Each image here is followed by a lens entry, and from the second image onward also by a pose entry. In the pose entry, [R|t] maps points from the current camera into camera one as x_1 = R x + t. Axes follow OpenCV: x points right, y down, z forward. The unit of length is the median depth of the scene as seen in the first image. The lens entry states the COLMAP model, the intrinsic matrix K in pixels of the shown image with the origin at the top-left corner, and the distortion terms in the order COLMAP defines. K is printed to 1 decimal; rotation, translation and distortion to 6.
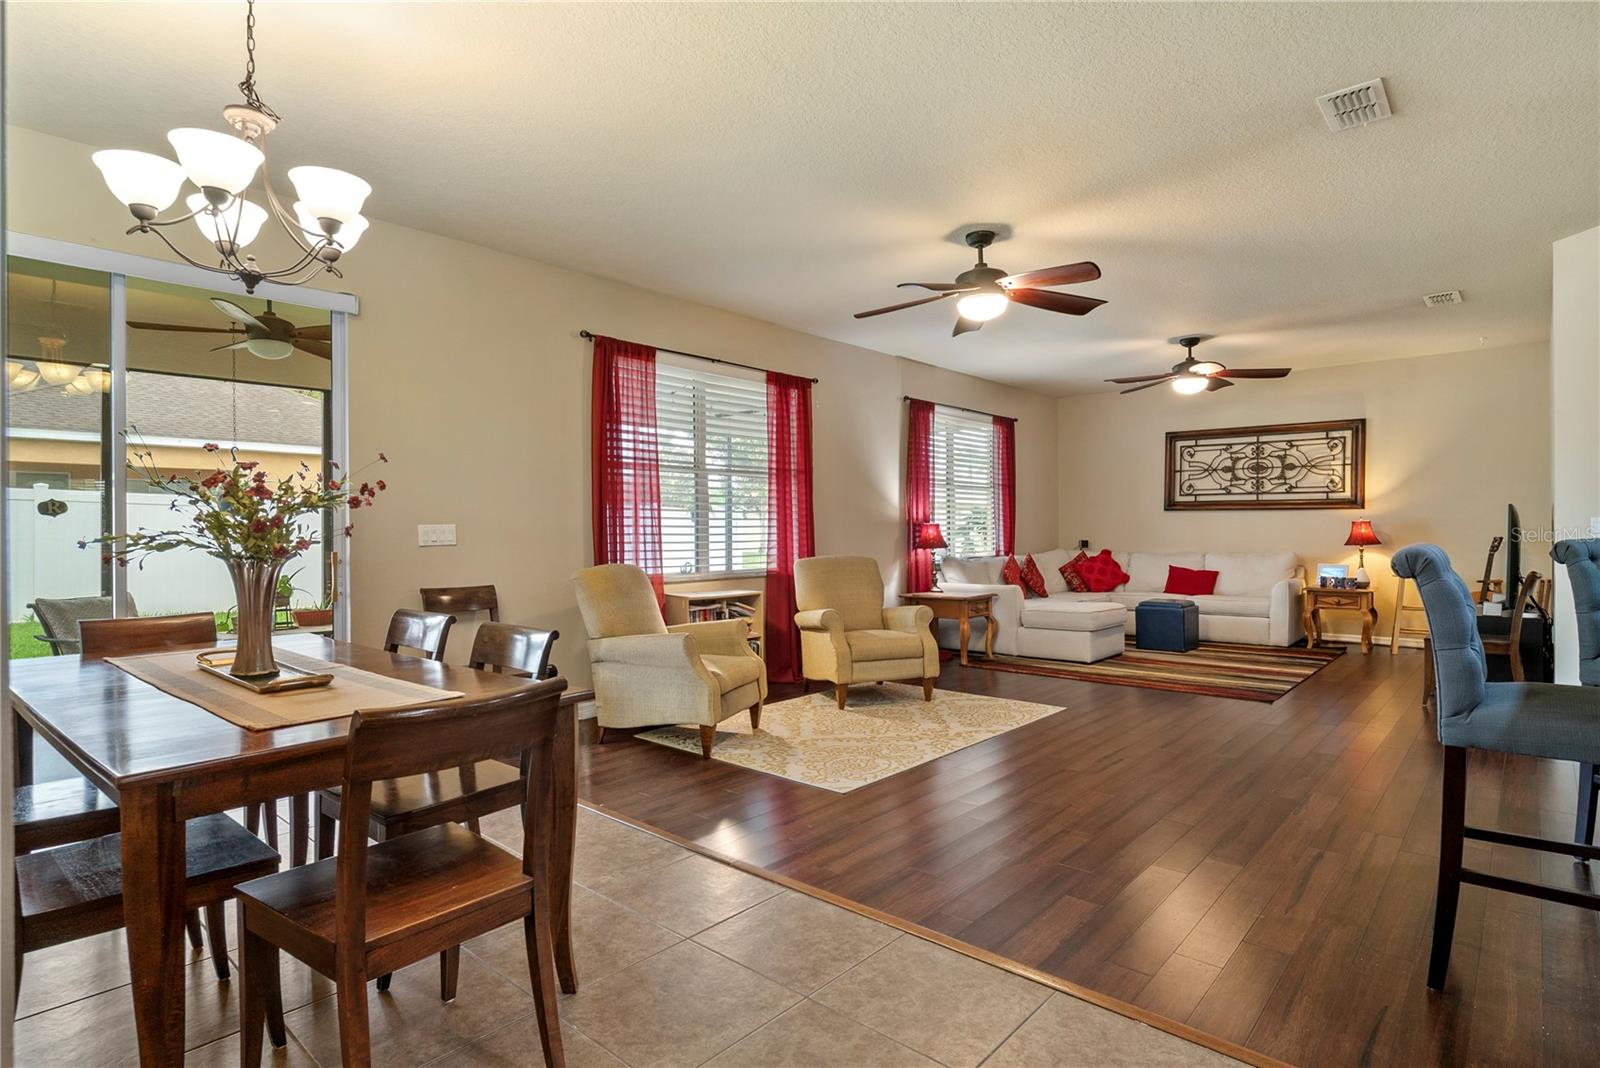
lens RADIAL K [[832.4, 0, 795.2], [0, 832.4, 538.7], [0, 0, 1]] dist [-0.000951, 0.000599]
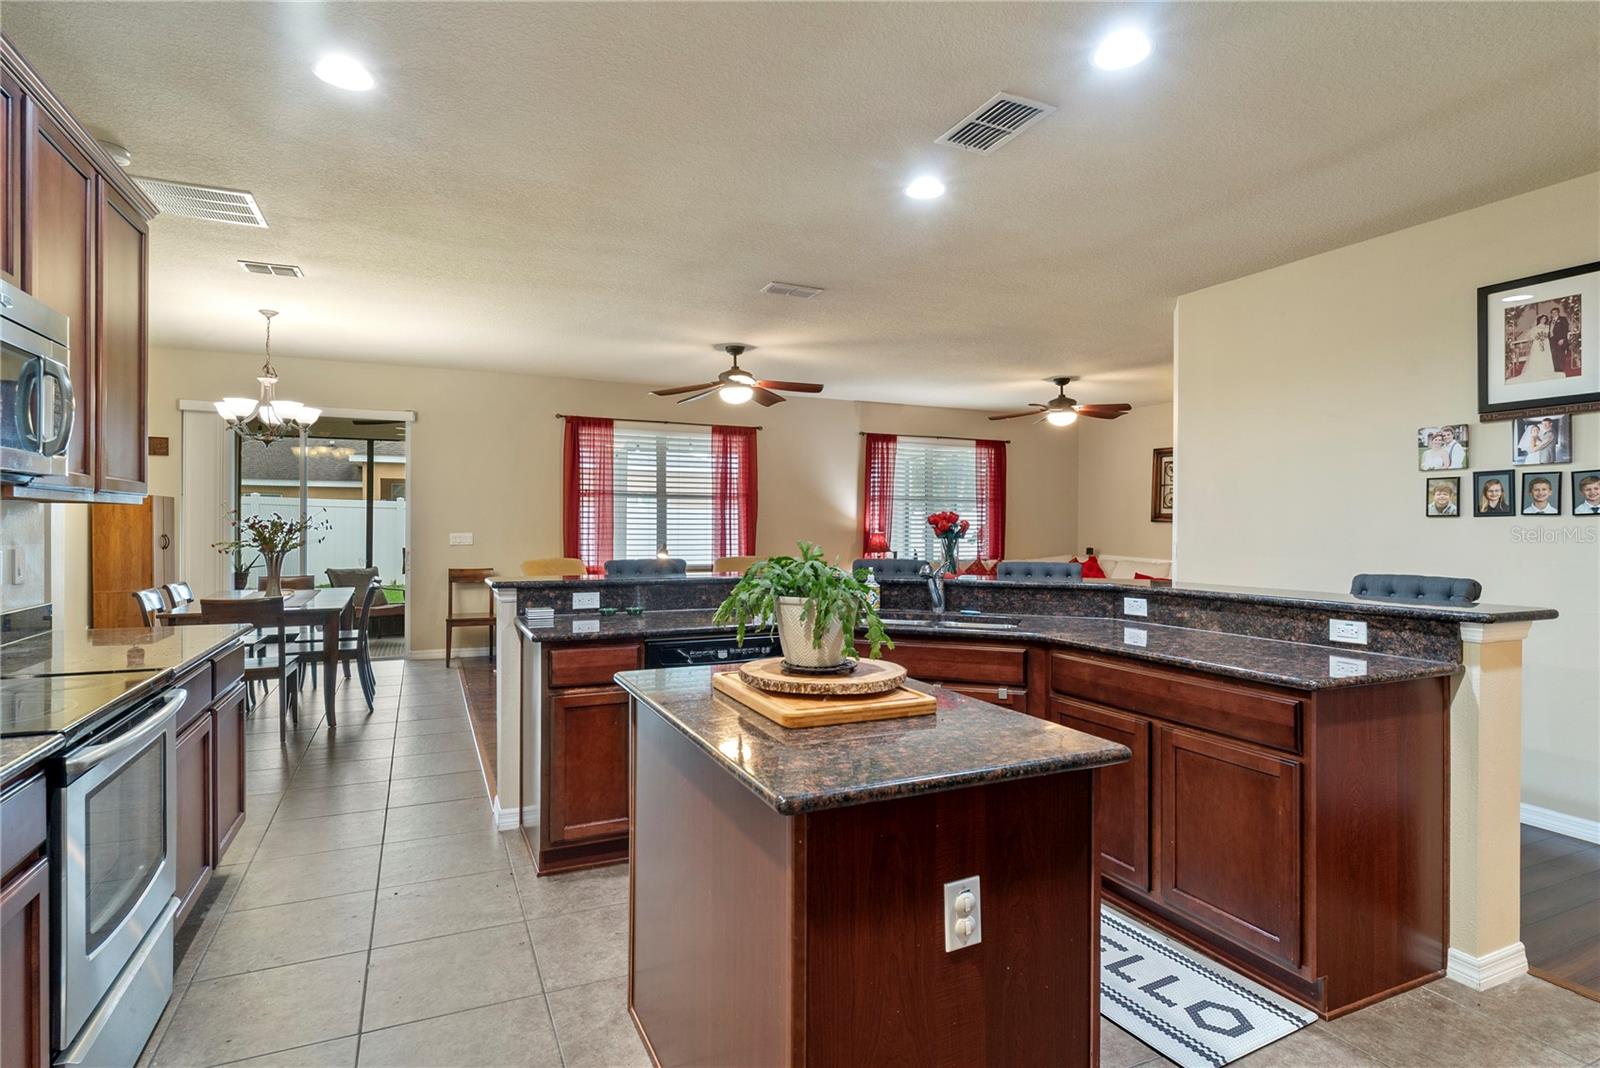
lens RADIAL K [[832.4, 0, 805.0], [0, 832.4, 531.8], [0, 0, 1]] dist [-0.000951, 0.000599]
pose [[0.914228, 0.012062, -0.405020, 0.600066], [-0.013261, 0.999912, -0.000156, -0.018788], [0.404983, 0.005513, 0.914308, -0.202004]]
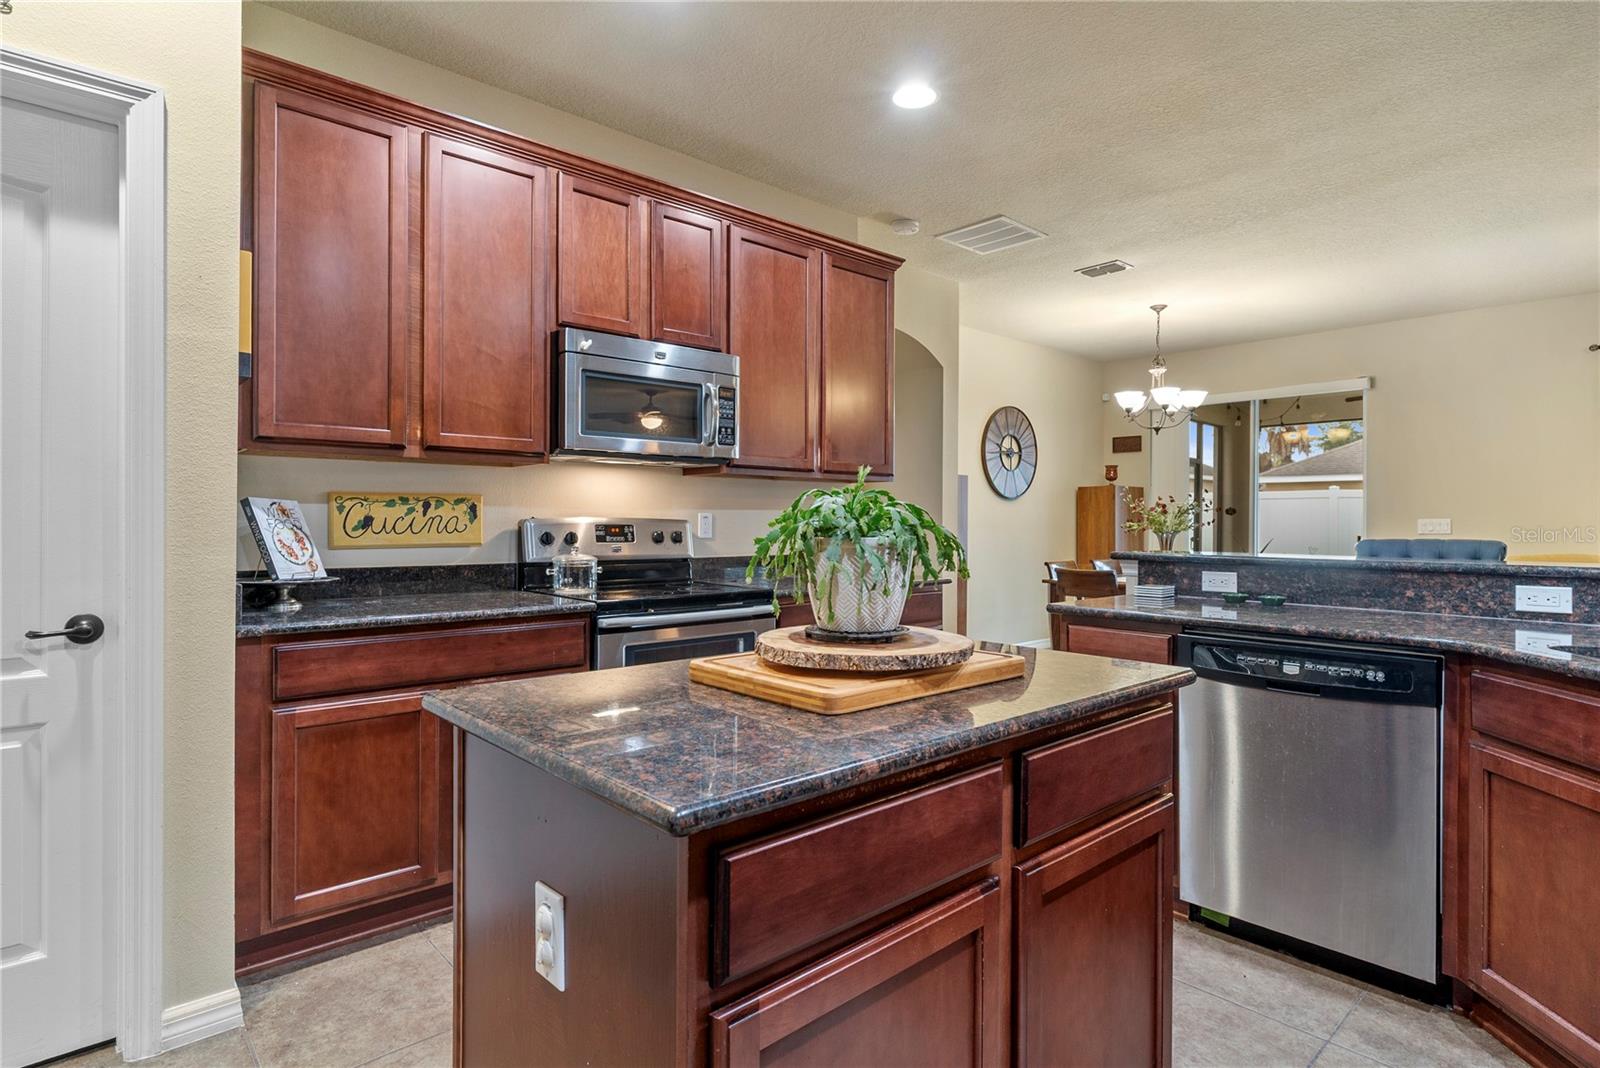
lens RADIAL K [[832.4, 0, 790.3], [0, 832.4, 530.0], [0, 0, 1]] dist [-0.000951, 0.000599]
pose [[-0.118598, 0.014150, -0.992842, 0.694912], [-0.014808, 0.999762, 0.016018, -0.003274], [0.992832, 0.016602, -0.118360, 0.050649]]
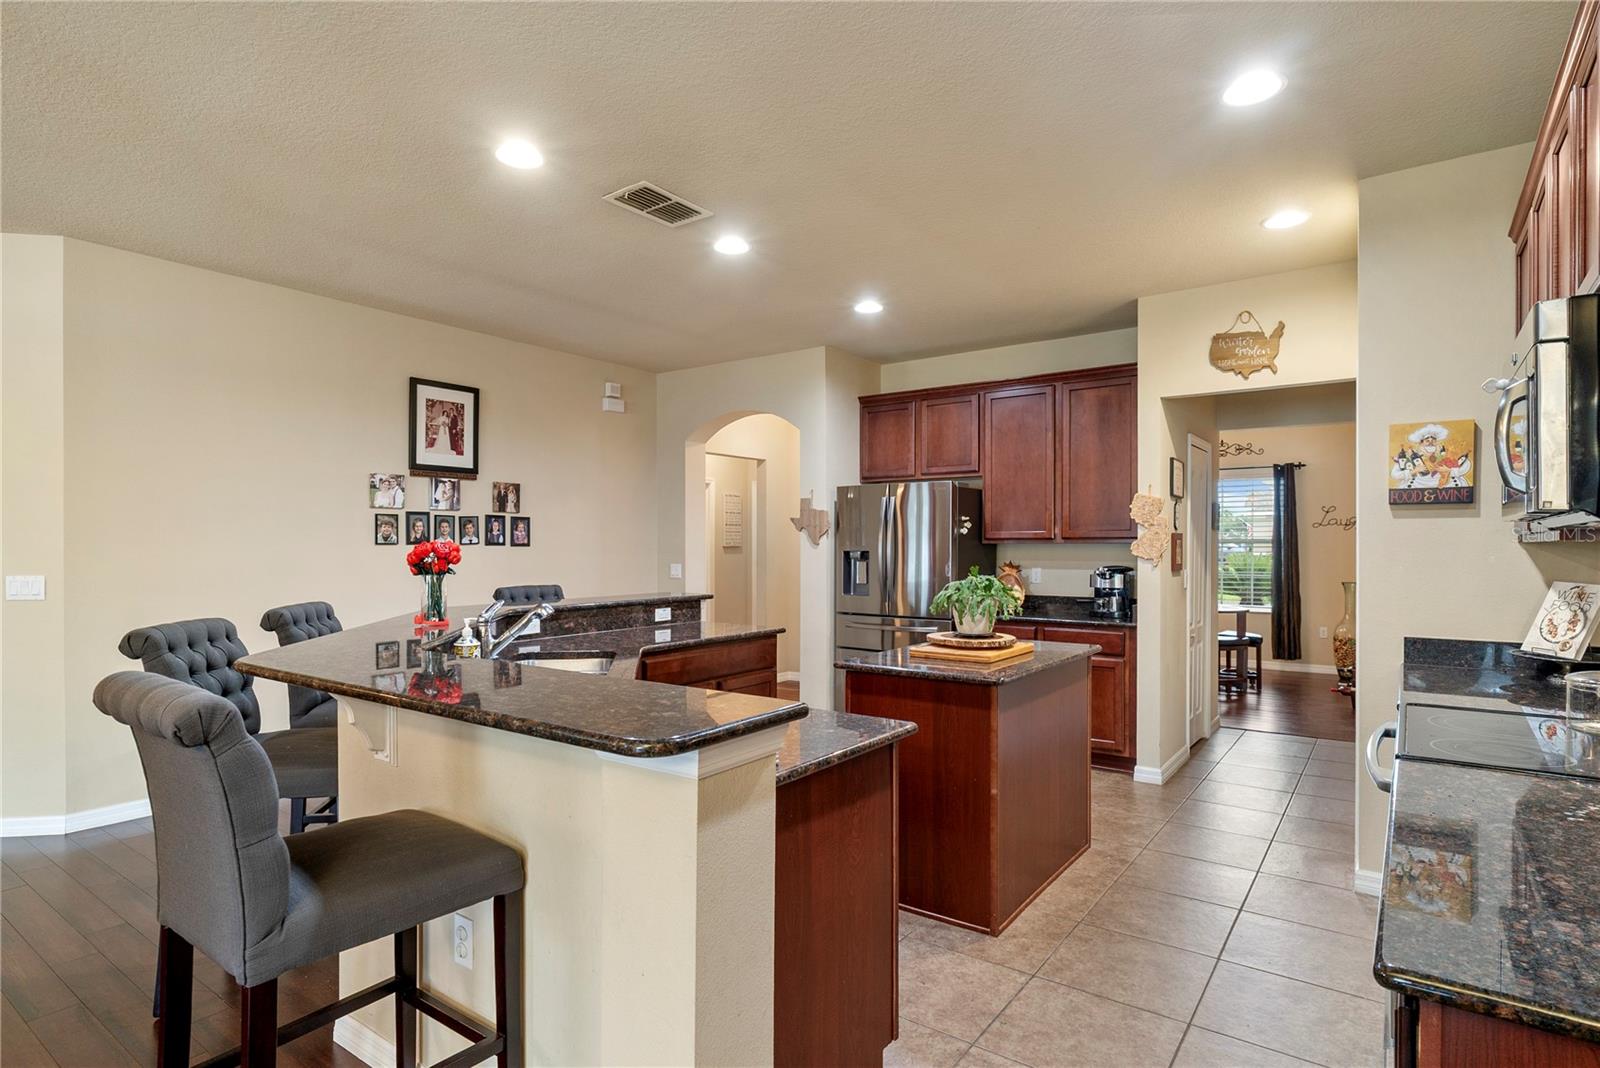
lens RADIAL K [[832.4, 0, 804.4], [0, 832.4, 542.6], [0, 0, 1]] dist [-0.000951, 0.000599]
pose [[-0.091435, 0.009212, 0.995768, -1.060800], [0.010504, 0.999911, -0.008286, -0.040773], [-0.995756, 0.009702, -0.091524, 0.911236]]
